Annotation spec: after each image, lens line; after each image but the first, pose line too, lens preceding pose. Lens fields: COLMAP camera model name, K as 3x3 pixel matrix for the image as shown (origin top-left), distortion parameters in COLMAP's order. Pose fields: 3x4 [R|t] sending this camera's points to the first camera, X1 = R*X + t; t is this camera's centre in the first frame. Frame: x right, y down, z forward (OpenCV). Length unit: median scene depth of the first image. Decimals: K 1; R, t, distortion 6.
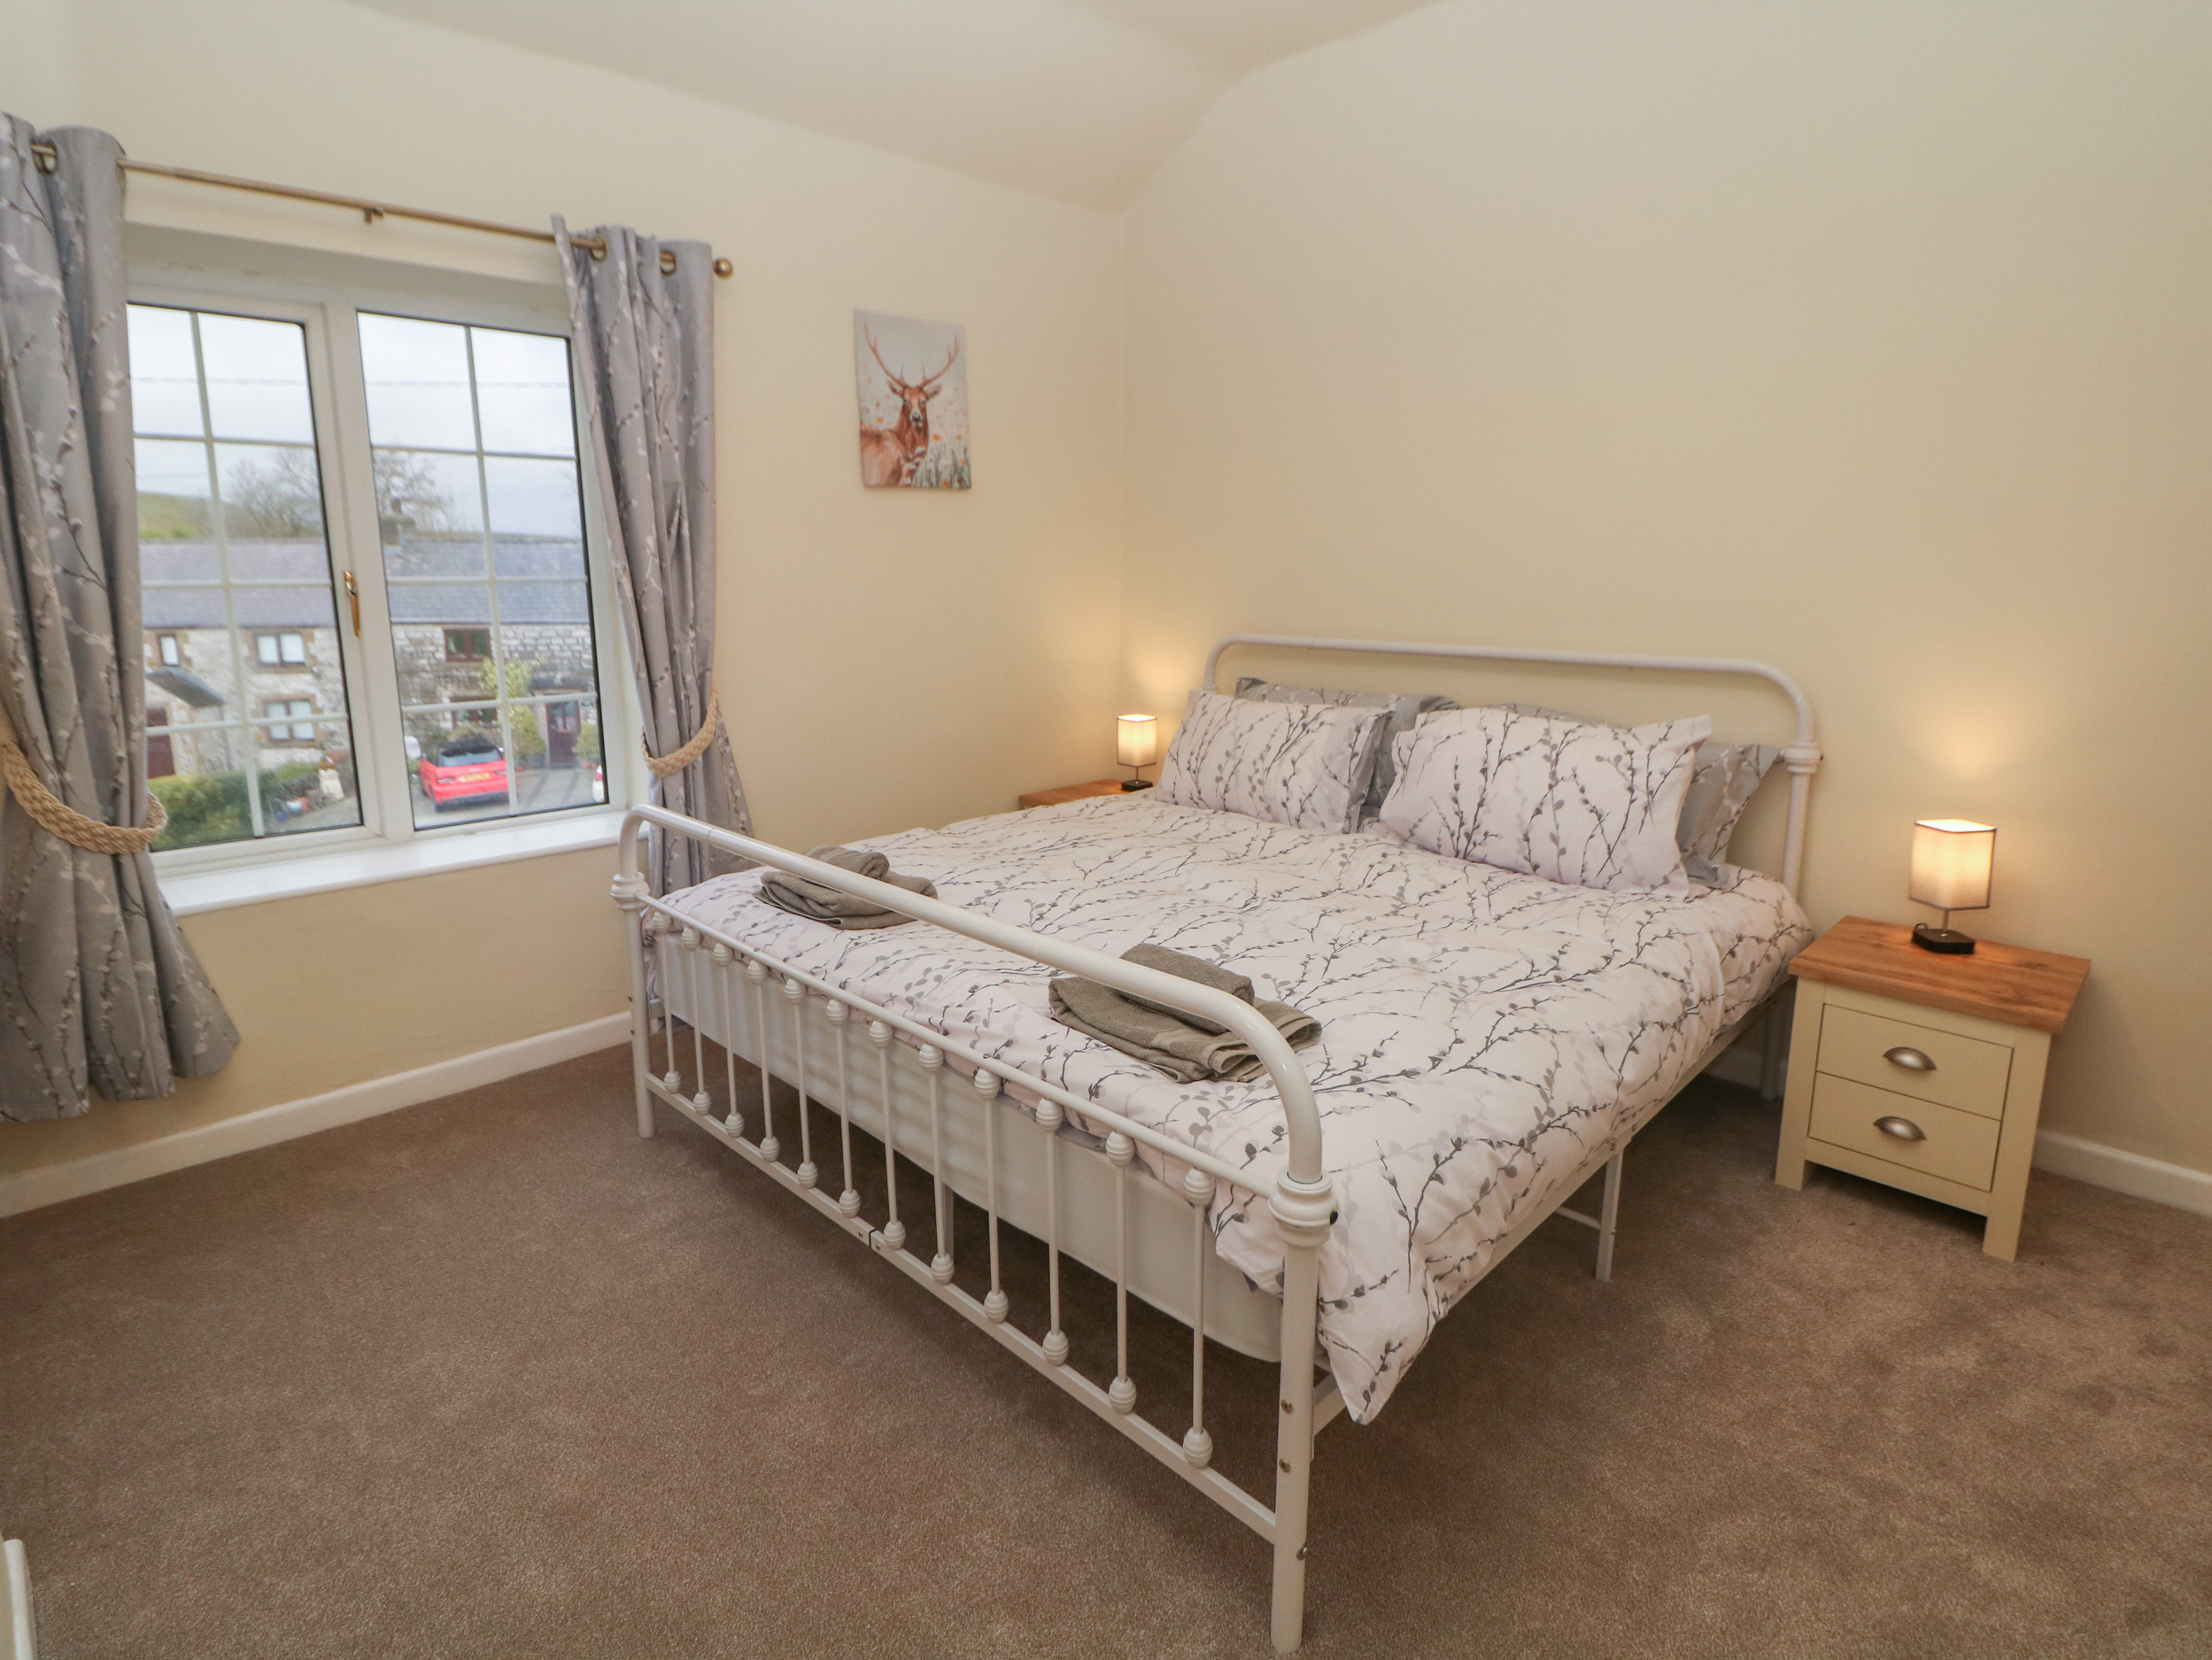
lens RADIAL K [[1154.3, 0, 1106.0], [0, 1154.3, 830.0], [0, 0, 1]] dist [-0.002013, -0.000186]
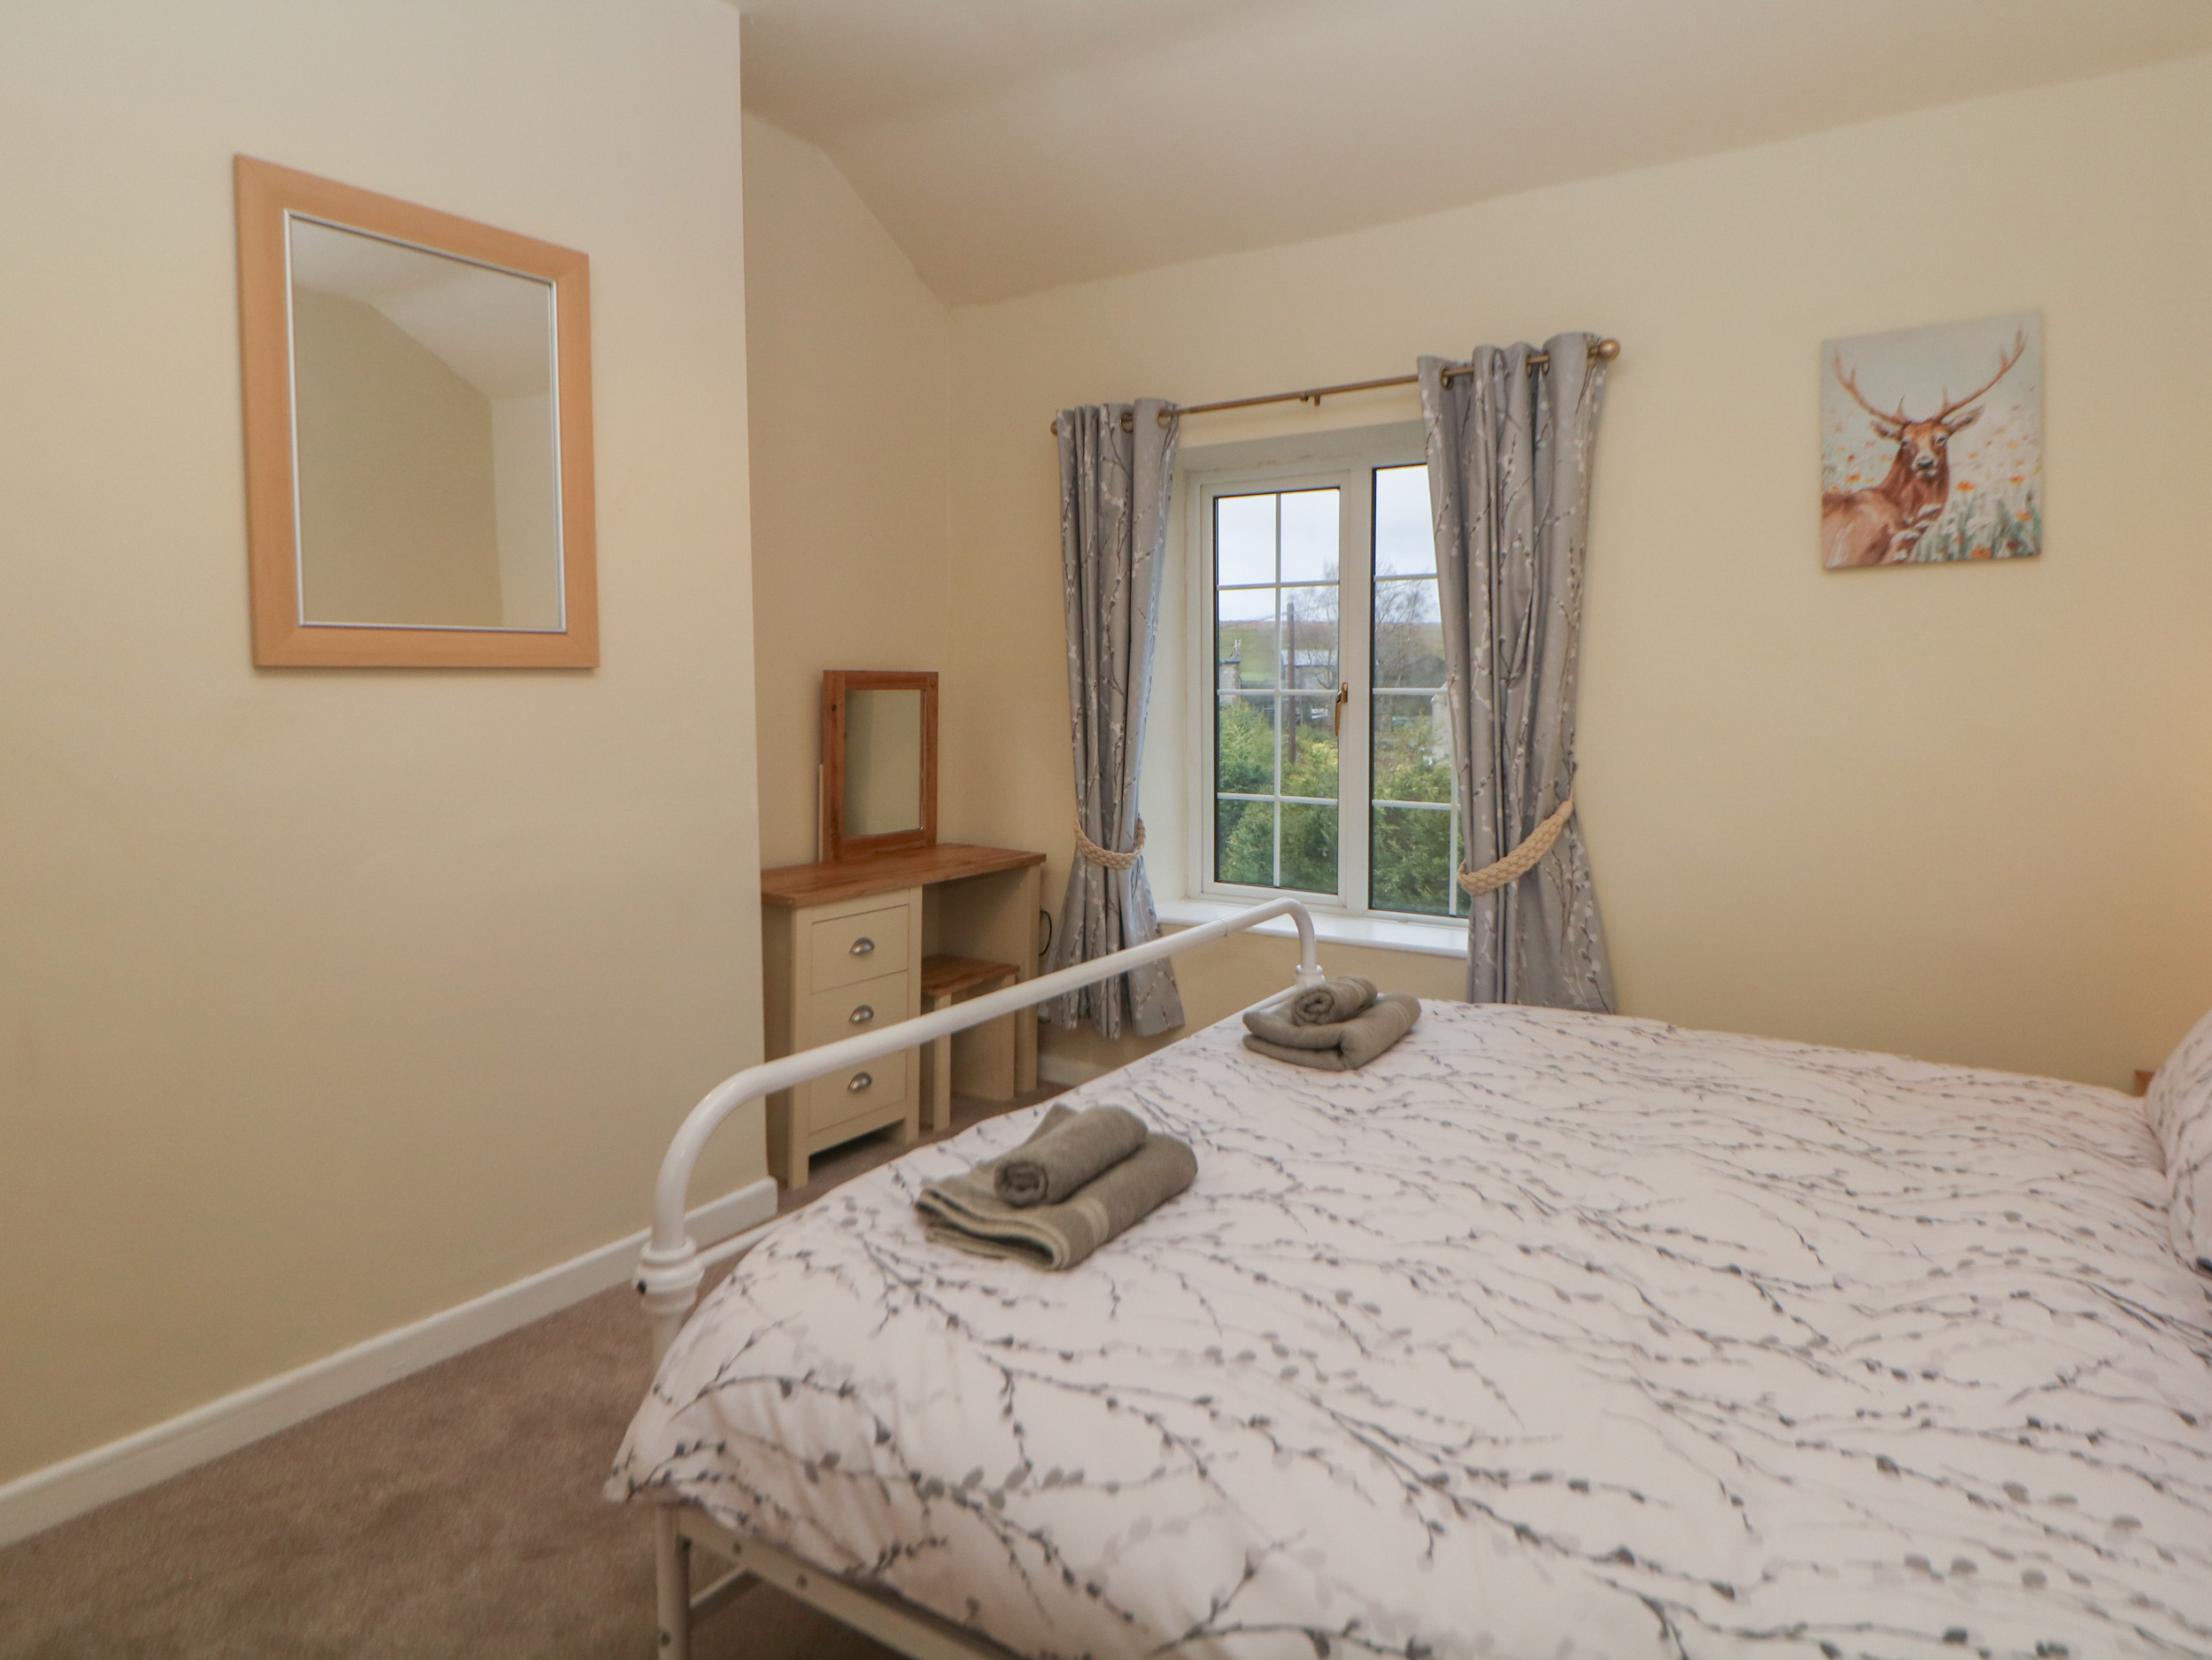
lens RADIAL K [[1337.0, 0, 1106.0], [0, 1337.0, 830.0], [0, 0, 1]] dist [-0.008344, -0.003714]
pose [[0.177299, 0.106432, -0.978385, 0.558164], [-0.216932, 0.973910, 0.066634, -0.094288], [0.959951, 0.200429, 0.195762, 0.429894]]
